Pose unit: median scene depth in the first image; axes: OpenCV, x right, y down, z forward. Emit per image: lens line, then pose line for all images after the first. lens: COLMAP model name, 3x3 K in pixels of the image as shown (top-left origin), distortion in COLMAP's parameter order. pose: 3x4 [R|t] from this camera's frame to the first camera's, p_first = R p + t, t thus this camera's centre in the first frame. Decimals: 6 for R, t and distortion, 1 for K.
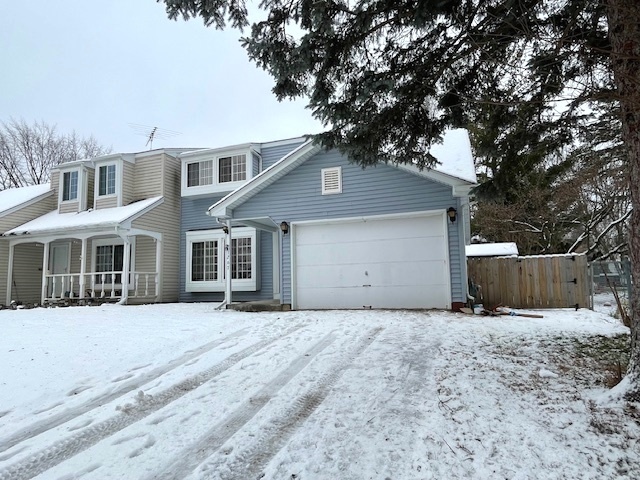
lens RADIAL K [[258.9, 0, 320.0], [0, 258.9, 240.0], [0, 0, 1]] dist [-0.003518, 0.000300]
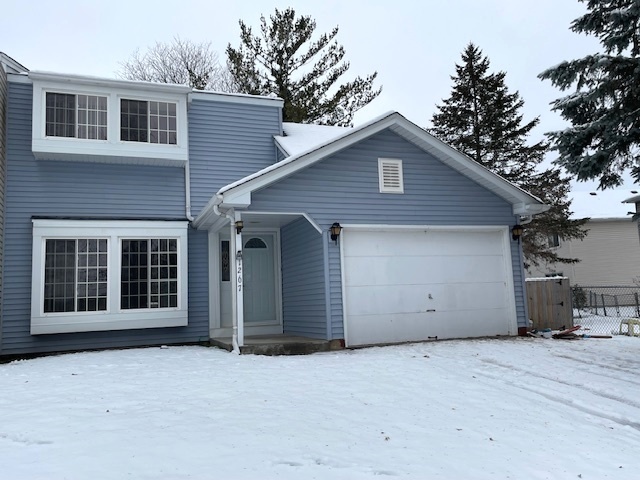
lens RADIAL K [[363.0, 0, 320.0], [0, 363.0, 240.0], [0, 0, 1]] dist [0.004054, 0.000749]
pose [[0.887420, 0.070483, 0.455542, -0.580179], [-0.055770, 0.997398, -0.045677, 0.021823], [-0.457577, 0.015129, 0.889042, 0.127725]]
